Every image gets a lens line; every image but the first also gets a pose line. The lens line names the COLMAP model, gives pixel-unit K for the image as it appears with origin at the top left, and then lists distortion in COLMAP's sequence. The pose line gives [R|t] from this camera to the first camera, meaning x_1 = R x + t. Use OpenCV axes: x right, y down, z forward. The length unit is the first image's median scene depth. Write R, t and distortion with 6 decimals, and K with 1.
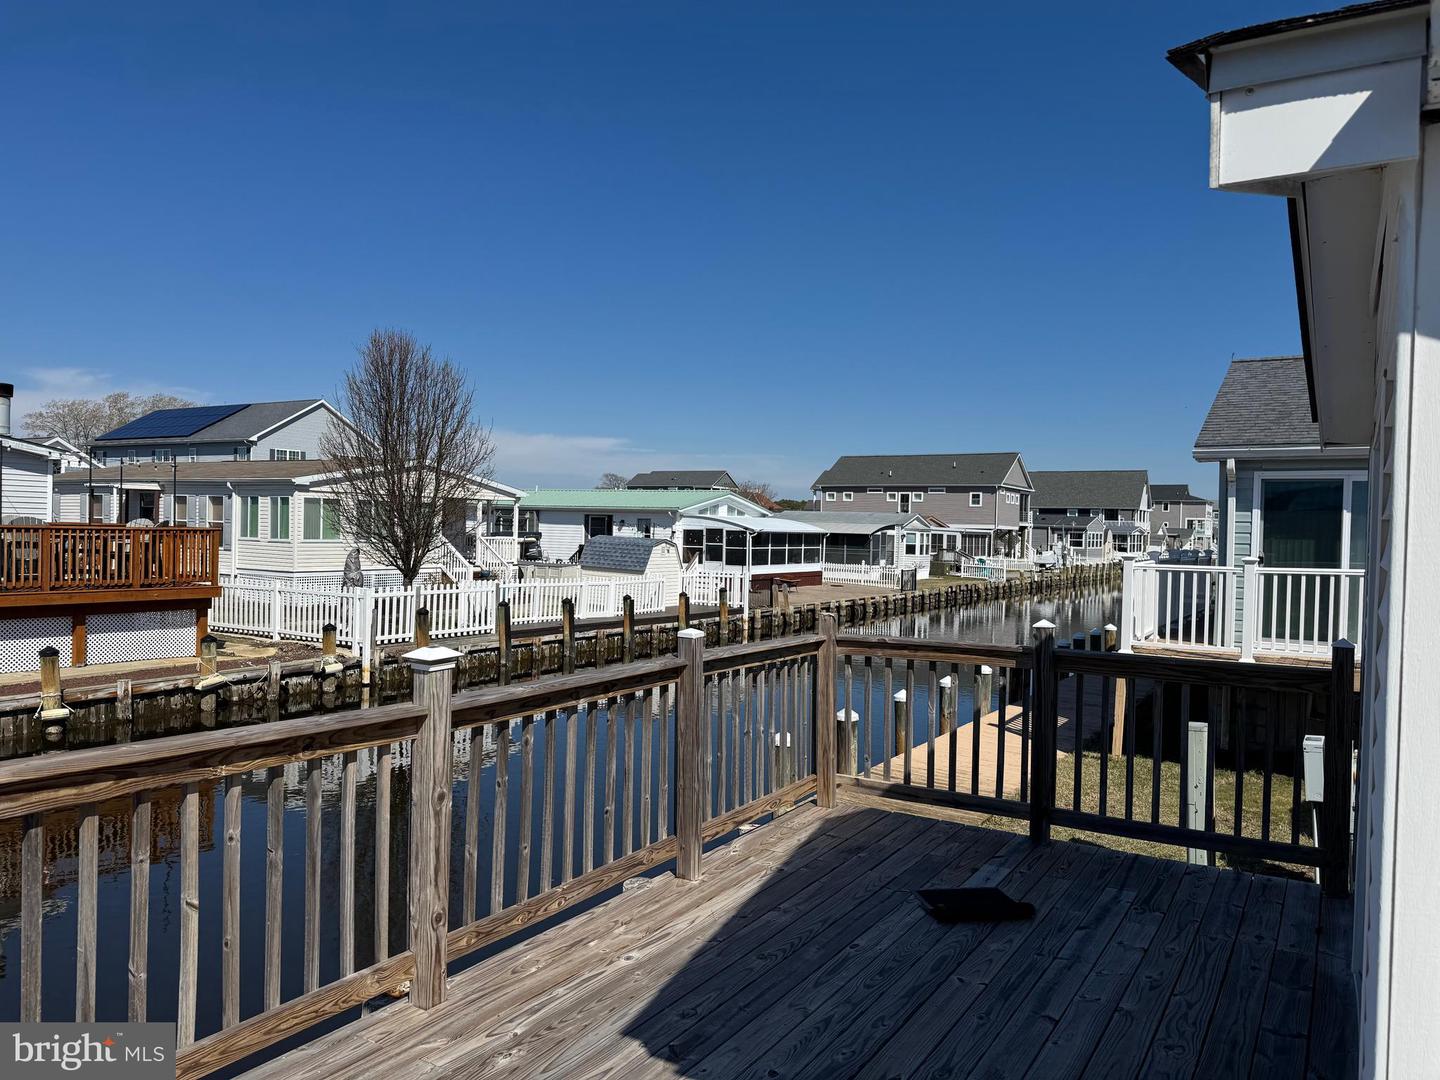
lens RADIAL K [[1002.5, 0, 710.9], [0, 1002.5, 541.0], [0, 0, 1]] dist [0.119026, -0.173600]
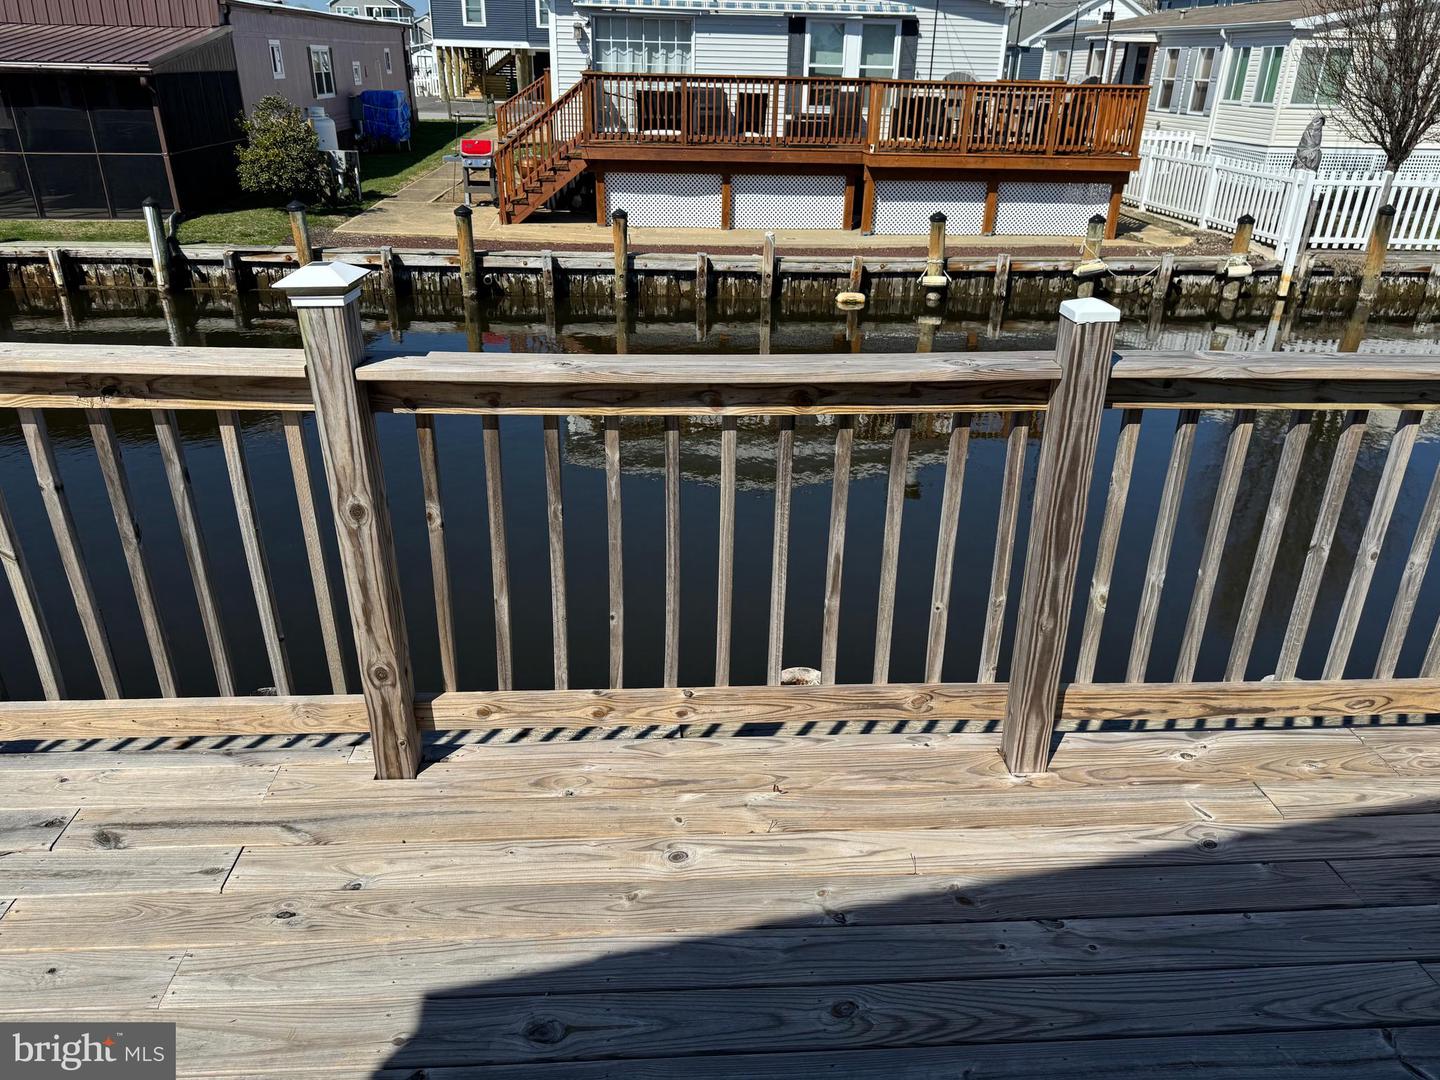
lens RADIAL K [[1005.7, 0, 717.5], [0, 1005.7, 542.7], [0, 0, 1]] dist [0.071520, -0.093522]
pose [[0.590923, 0.332974, -0.734805, 0.062004], [-0.017812, 0.916009, 0.400762, 0.002807], [0.806531, -0.223731, 0.547222, 0.154725]]
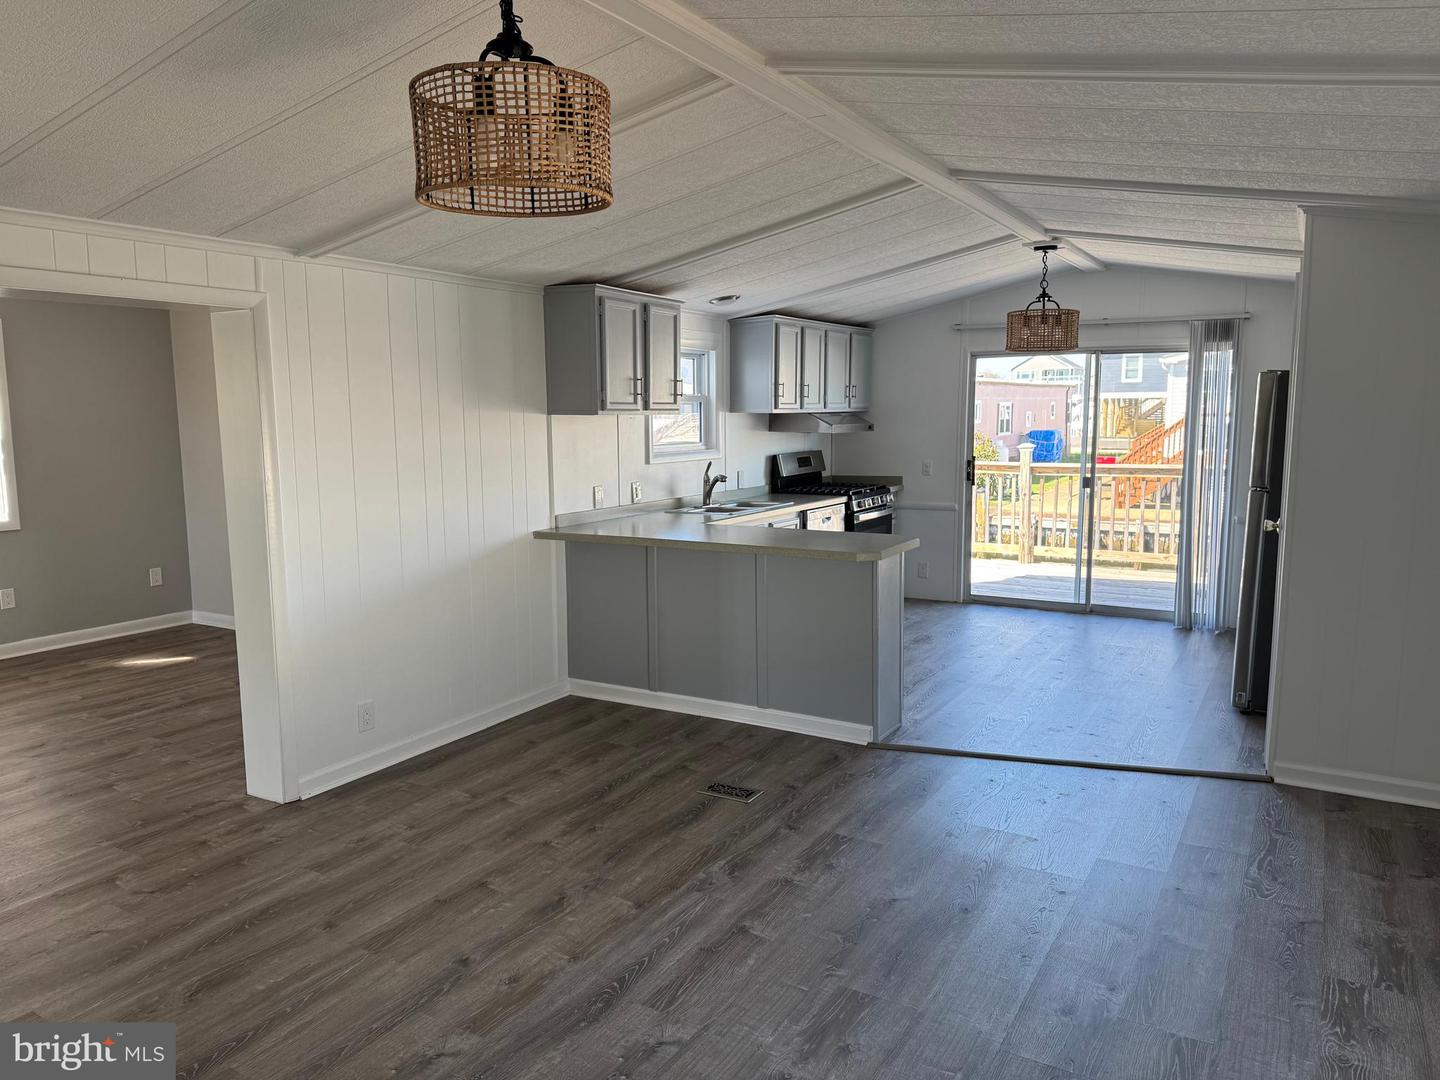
lens RADIAL K [[1002.5, 0, 710.9], [0, 1002.5, 541.0], [0, 0, 1]] dist [0.119026, -0.173600]
pose [[0.023595, 0.105392, -0.994151, 0.497039], [-0.008640, 0.994412, 0.105214, 0.014617], [0.999684, 0.006107, 0.024374, 0.001729]]
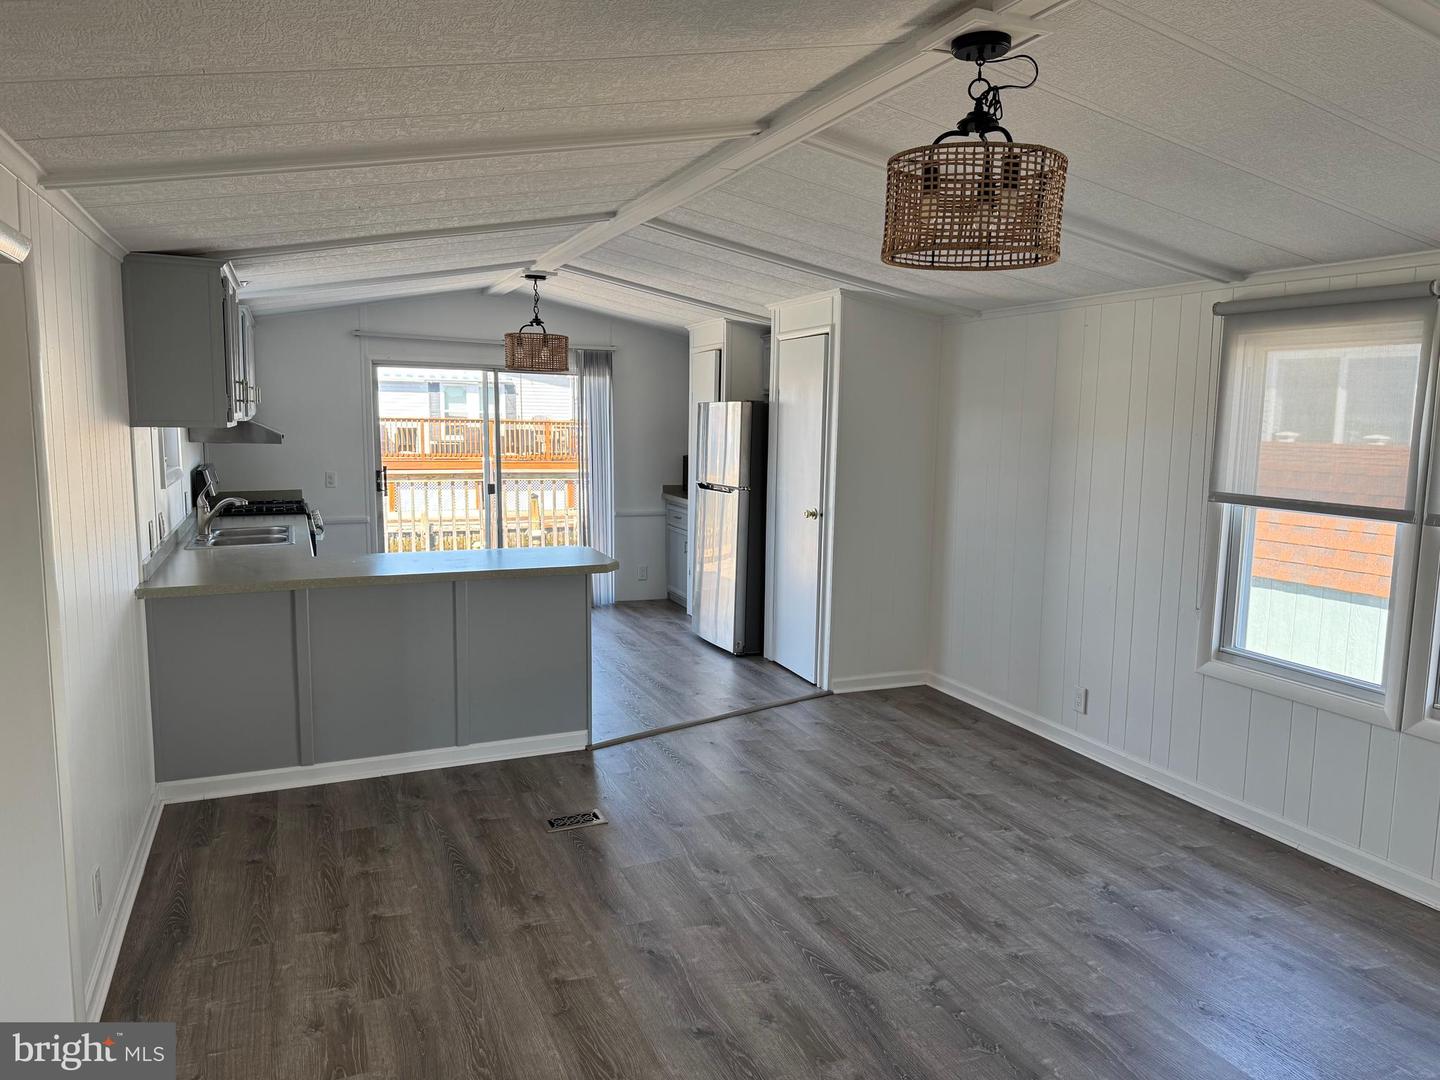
lens RADIAL K [[1007.8, 0, 717.4], [0, 1007.8, 550.5], [0, 0, 1]] dist [0.114706, -0.190289]
pose [[0.820779, 0.064688, -0.567571, 0.429383], [-0.002298, 0.993934, 0.109958, 0.010981], [0.571241, -0.088947, 0.815948, -0.140611]]
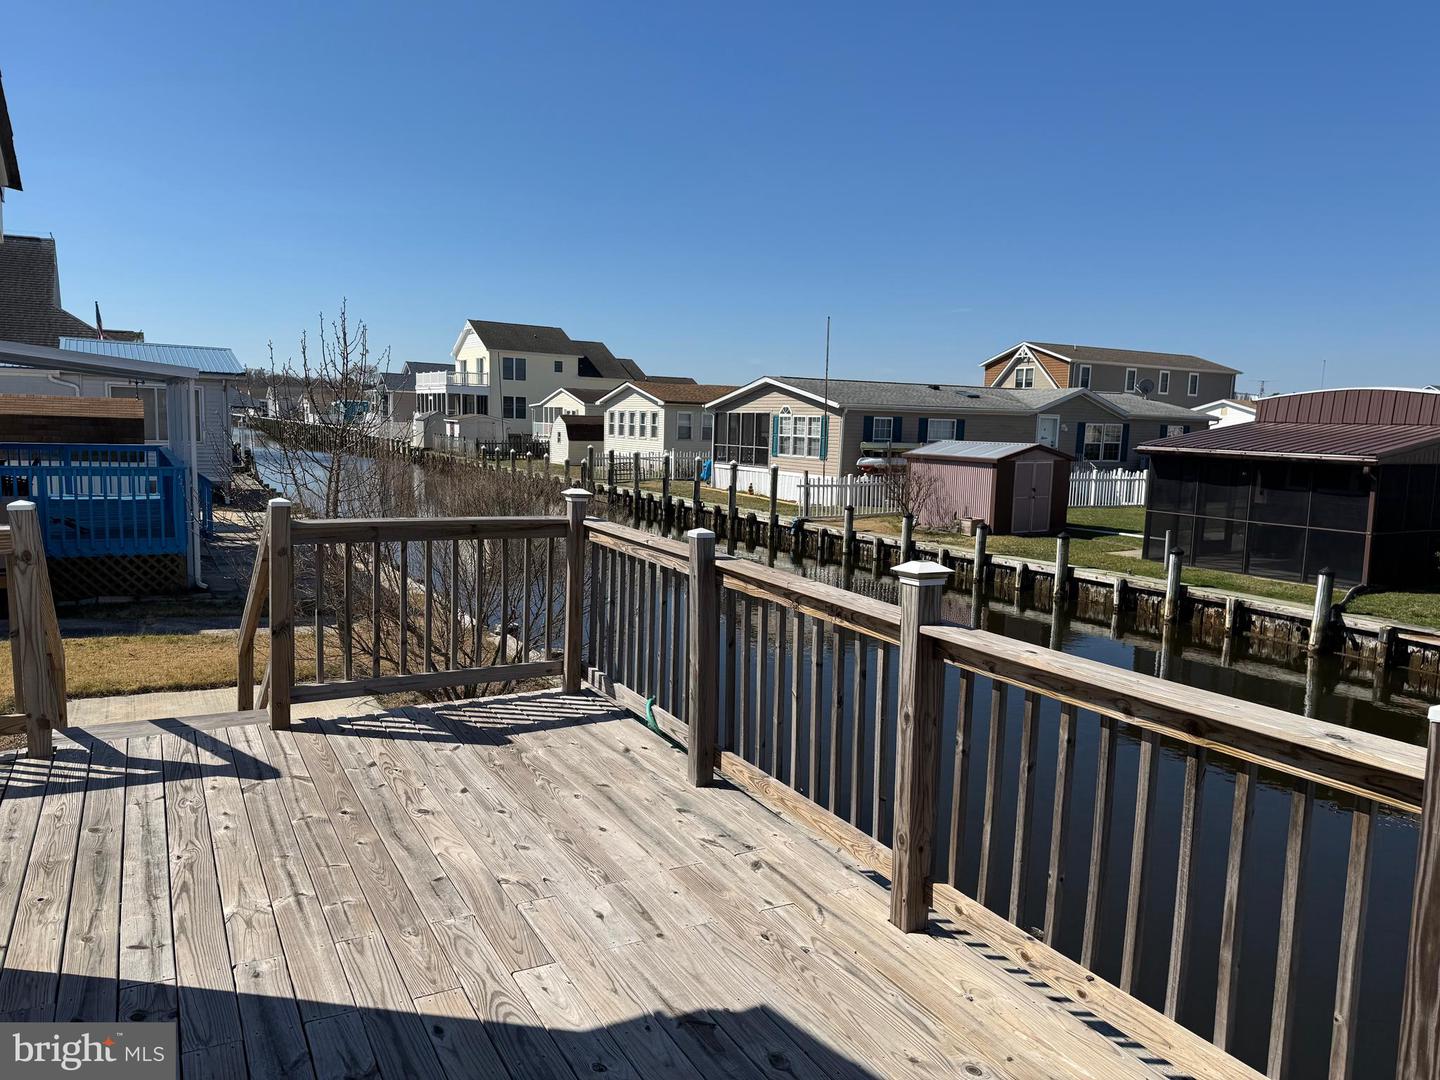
lens RADIAL K [[1002.5, 0, 710.9], [0, 1002.5, 541.0], [0, 0, 1]] dist [0.119026, -0.173600]
pose [[-0.477742, 0.065380, -0.876064, 0.118805], [-0.053804, 0.993177, 0.103461, 0.000016], [0.876851, 0.096564, -0.470965, 0.234944]]
